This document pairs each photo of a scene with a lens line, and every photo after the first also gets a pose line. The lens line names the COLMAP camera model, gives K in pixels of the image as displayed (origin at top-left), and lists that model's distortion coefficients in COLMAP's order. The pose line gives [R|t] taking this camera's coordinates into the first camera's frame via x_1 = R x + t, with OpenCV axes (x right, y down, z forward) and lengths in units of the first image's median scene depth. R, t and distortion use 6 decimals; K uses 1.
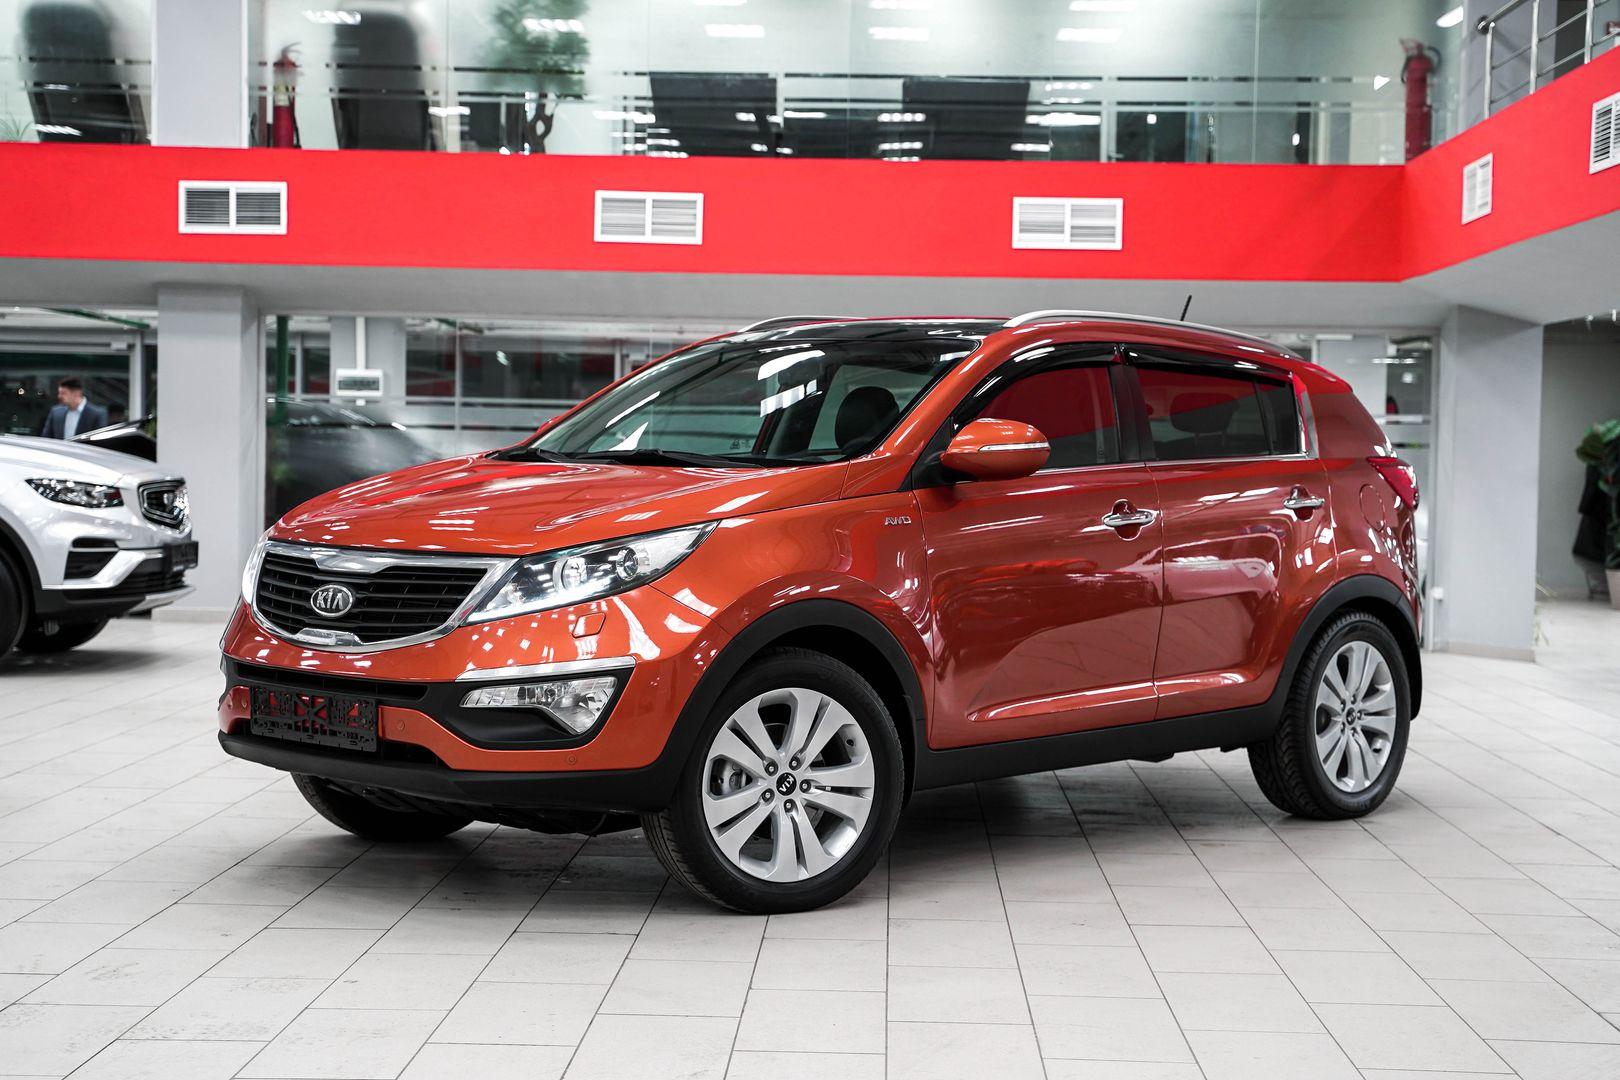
lens RADIAL K [[2526.9, 0, 824.1], [0, 2526.9, 535.1], [0, 0, 1]] dist [0.147389, 0.089974]
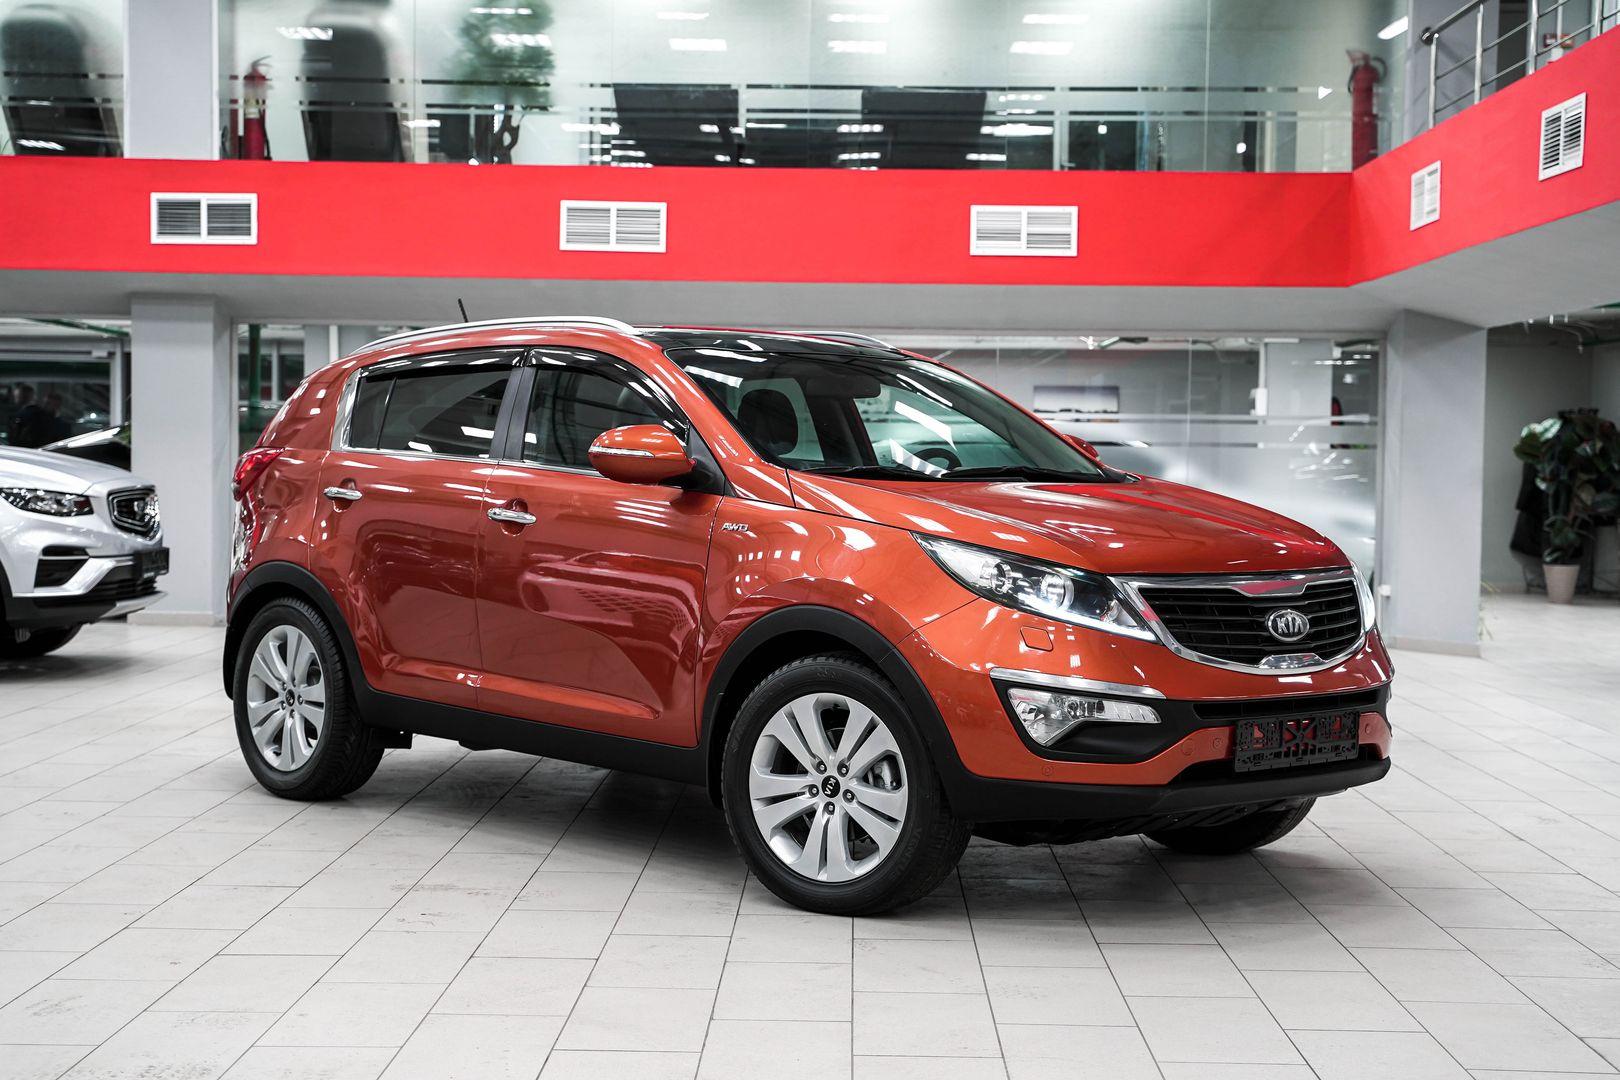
lens RADIAL K [[2412.0, 0, 810.0], [0, 2412.0, 540.0], [0, 0, 1]] dist [0.128064, -0.006805]
pose [[0.999944, -0.005258, 0.009201, 0.000340], [0.005215, 0.999976, 0.004625, -0.003345], [-0.009225, -0.004577, 0.999947, 0.026524]]
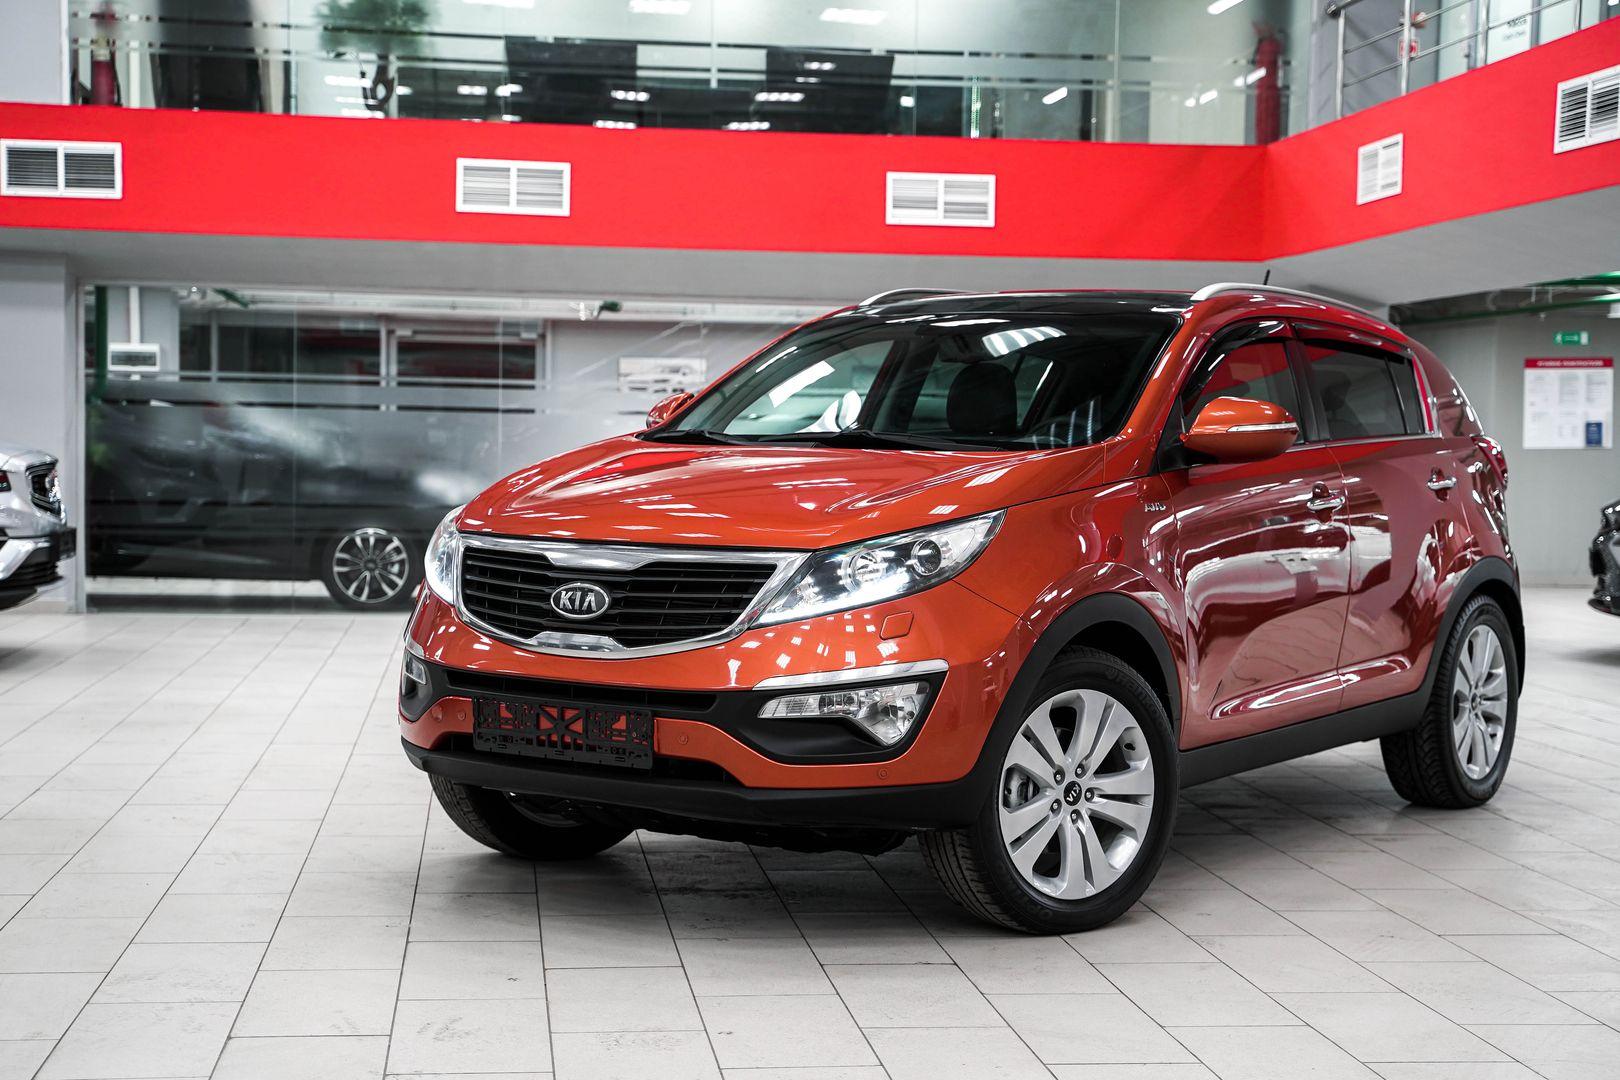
lens RADIAL K [[2463.7, 0, 810.0], [0, 2463.7, 540.0], [0, 0, 1]] dist [0.160292, 0.032703]
pose [[0.987712, -0.009211, 0.156012, -0.105809], [0.007275, 0.999889, 0.012980, -0.002783], [-0.156115, -0.011685, 0.987670, 0.052563]]
